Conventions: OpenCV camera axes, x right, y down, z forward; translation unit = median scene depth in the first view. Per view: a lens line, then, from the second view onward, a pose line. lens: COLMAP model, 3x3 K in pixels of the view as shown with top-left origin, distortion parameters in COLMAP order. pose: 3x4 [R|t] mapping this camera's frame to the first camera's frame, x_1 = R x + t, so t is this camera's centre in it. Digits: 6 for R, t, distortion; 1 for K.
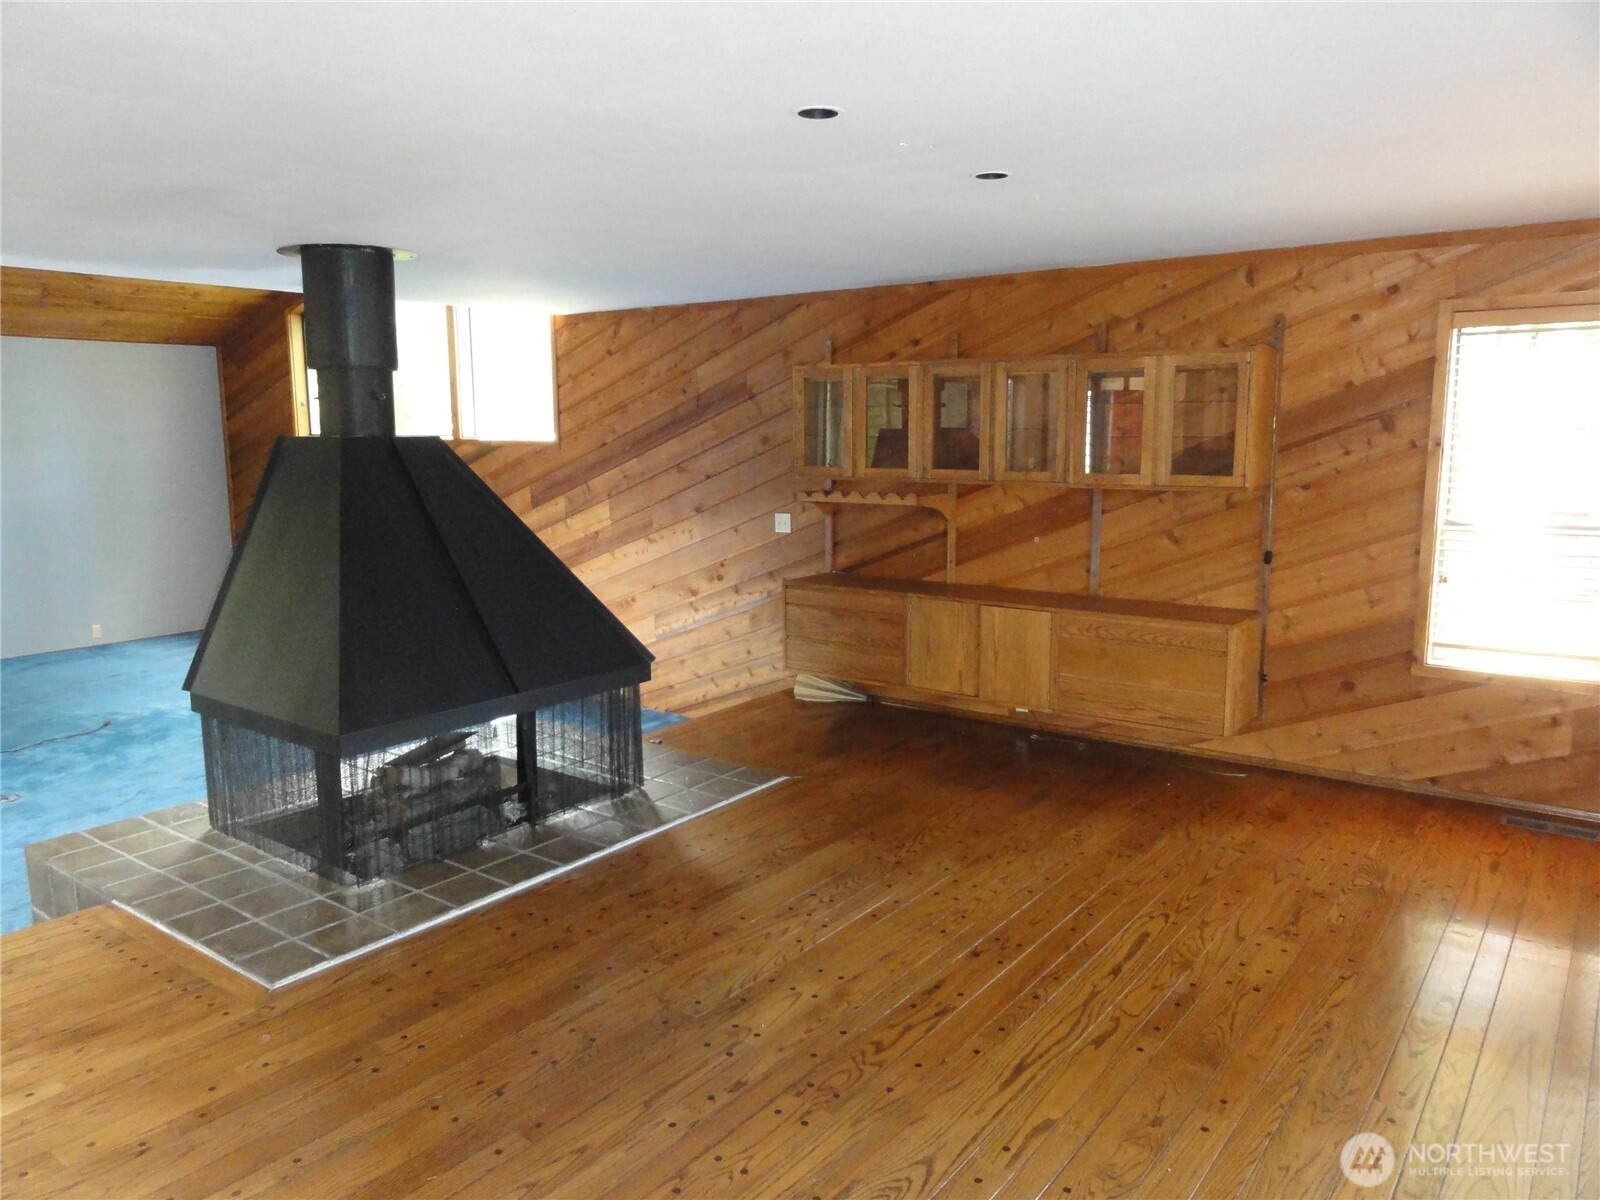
lens RADIAL K [[1135.7, 0, 799.8], [0, 1135.7, 604.2], [0, 0, 1]] dist [-0.004753, 0.000387]
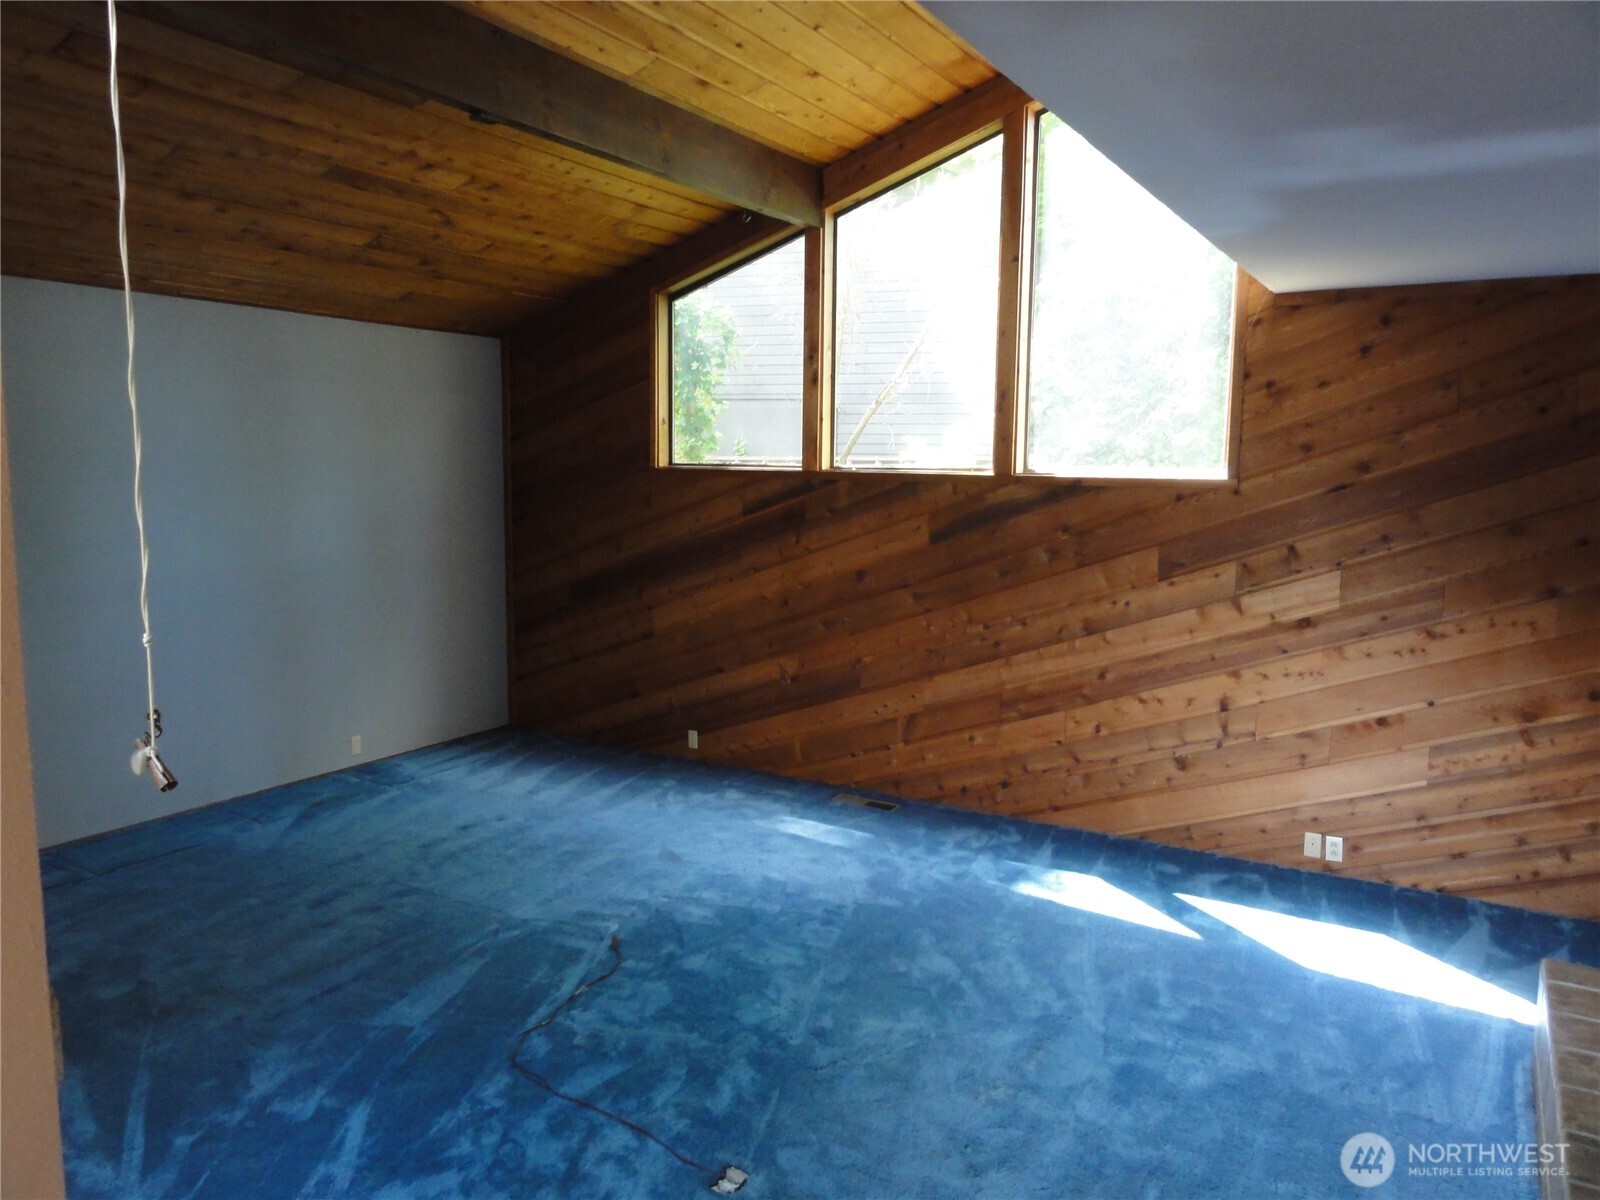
lens RADIAL K [[1135.7, 0, 800.9], [0, 1135.7, 593.3], [0, 0, 1]] dist [-0.004753, 0.000387]
pose [[0.994428, 0.007850, 0.105123, -0.525395], [-0.003397, 0.999092, -0.042467, -0.047848], [-0.105361, 0.041873, 0.993552, 0.355727]]
